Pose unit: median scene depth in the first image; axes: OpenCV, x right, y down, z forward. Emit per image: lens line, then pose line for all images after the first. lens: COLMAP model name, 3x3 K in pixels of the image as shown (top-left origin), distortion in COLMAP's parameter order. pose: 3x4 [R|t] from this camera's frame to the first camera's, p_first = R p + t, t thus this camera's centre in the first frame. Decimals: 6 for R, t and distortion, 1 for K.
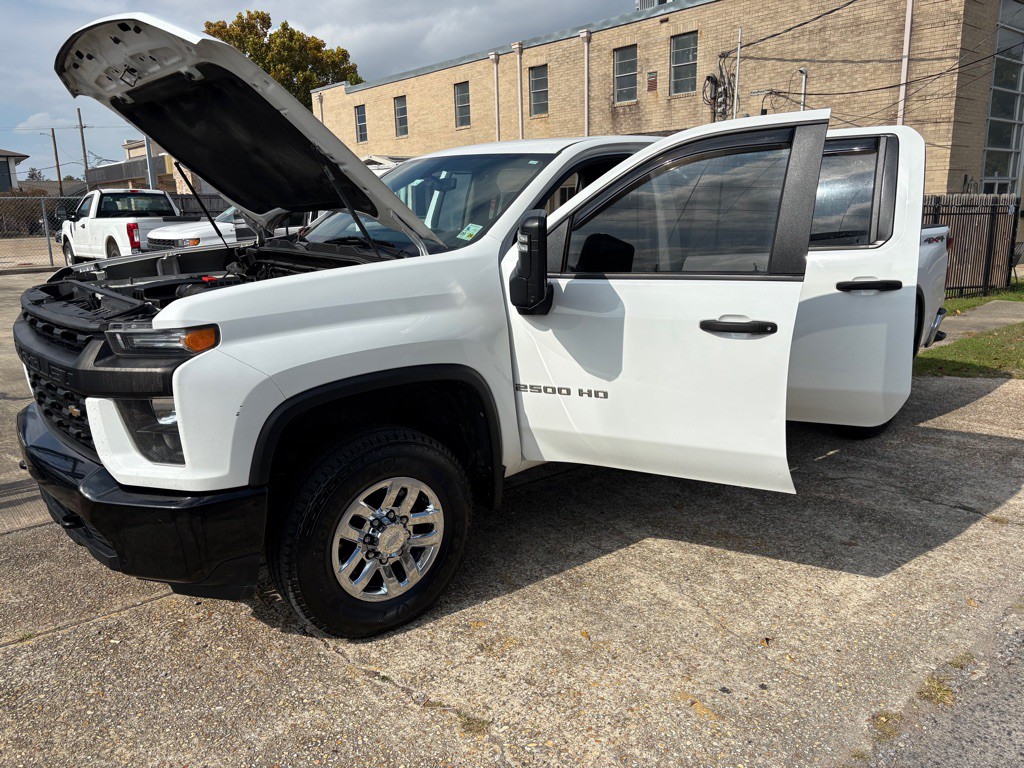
lens RADIAL K [[772.6, 0, 507.1], [0, 772.6, 382.6], [0, 0, 1]] dist [0.053653, -0.054854]
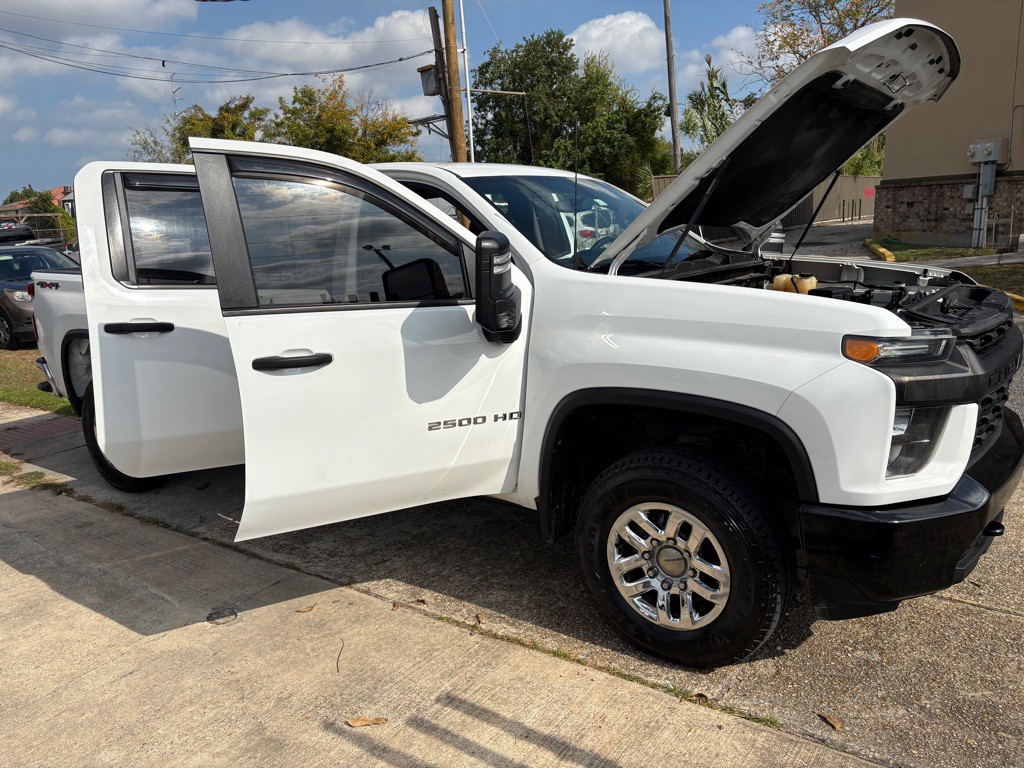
lens RADIAL K [[772.6, 0, 513.5], [0, 772.6, 385.3], [0, 0, 1]] dist [0.053653, -0.054854]
pose [[-0.239343, -0.180644, 0.953983, -0.691117], [0.258029, 0.935375, 0.241857, -0.198764], [-0.936021, 0.304042, -0.177264, 0.872437]]
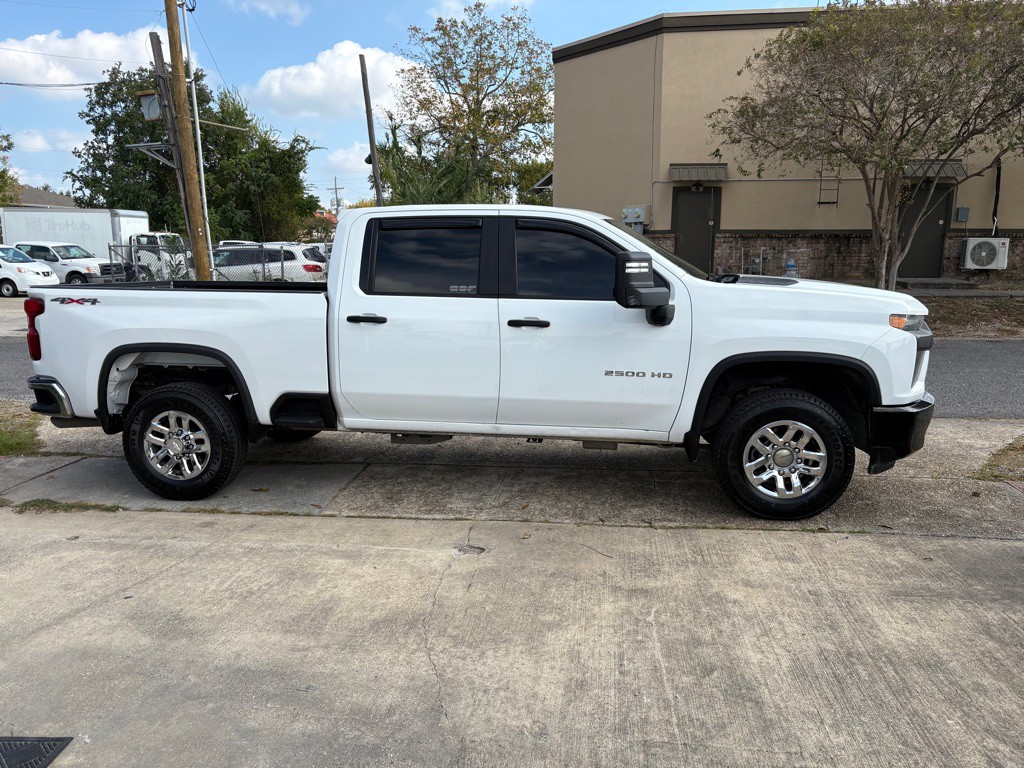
lens RADIAL K [[772.6, 0, 508.0], [0, 772.6, 389.5], [0, 0, 1]] dist [0.053653, -0.054854]
pose [[-0.664645, -0.112811, 0.738594, -0.667523], [0.181631, 0.934487, 0.306178, -0.314709], [-0.724746, 0.337651, -0.600612, 1.387174]]
